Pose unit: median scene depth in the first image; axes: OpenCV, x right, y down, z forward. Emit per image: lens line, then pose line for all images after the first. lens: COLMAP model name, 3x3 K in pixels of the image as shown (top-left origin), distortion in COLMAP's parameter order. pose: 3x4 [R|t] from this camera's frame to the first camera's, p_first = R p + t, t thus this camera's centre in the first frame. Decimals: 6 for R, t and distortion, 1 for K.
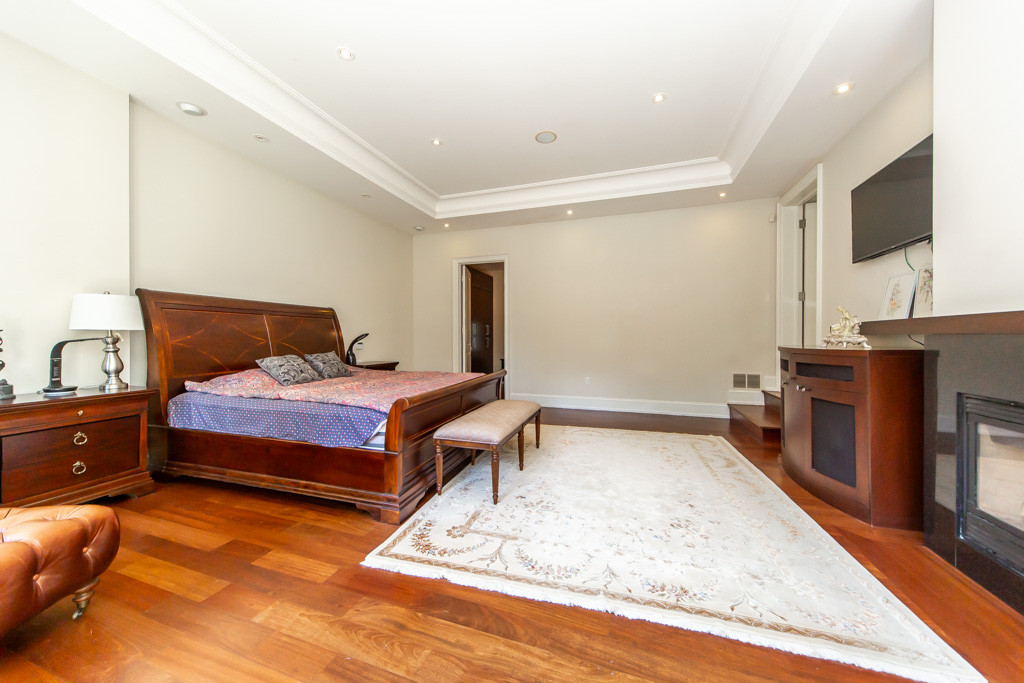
lens RADIAL K [[353.4, 0, 509.4], [0, 353.4, 338.9], [0, 0, 1]] dist [0.005490, -0.000184]
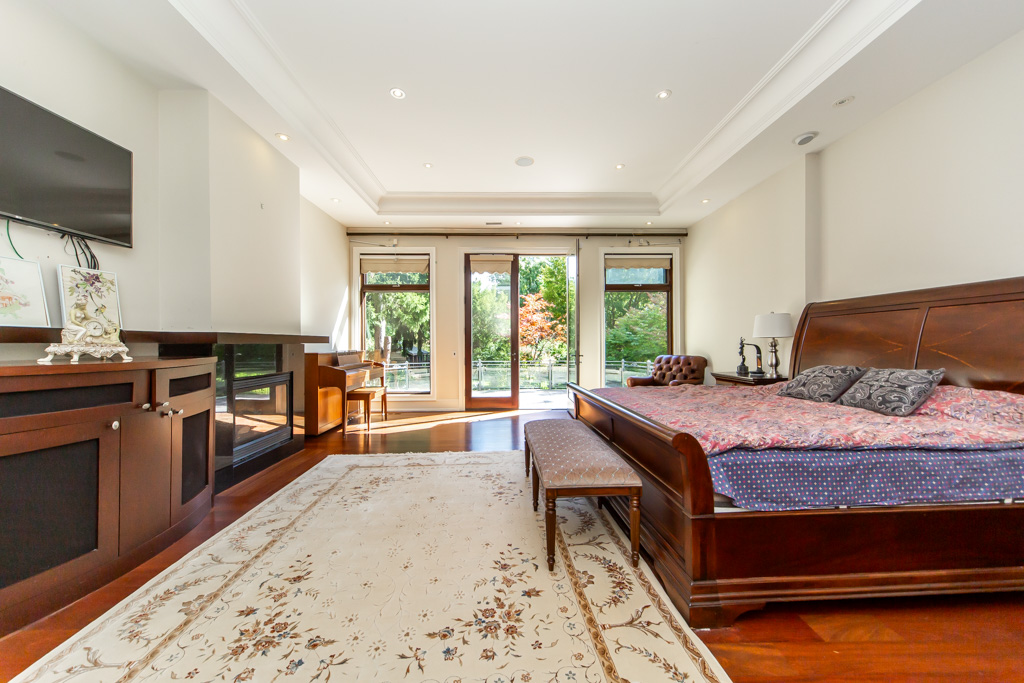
lens RADIAL K [[353.4, 0, 513.3], [0, 353.4, 340.6], [0, 0, 1]] dist [0.005490, -0.000184]
pose [[-0.933036, 0.004535, -0.359754, 0.415397], [0.006029, 0.999977, -0.003030, -0.011812], [0.359732, -0.004996, -0.933042, 1.980872]]
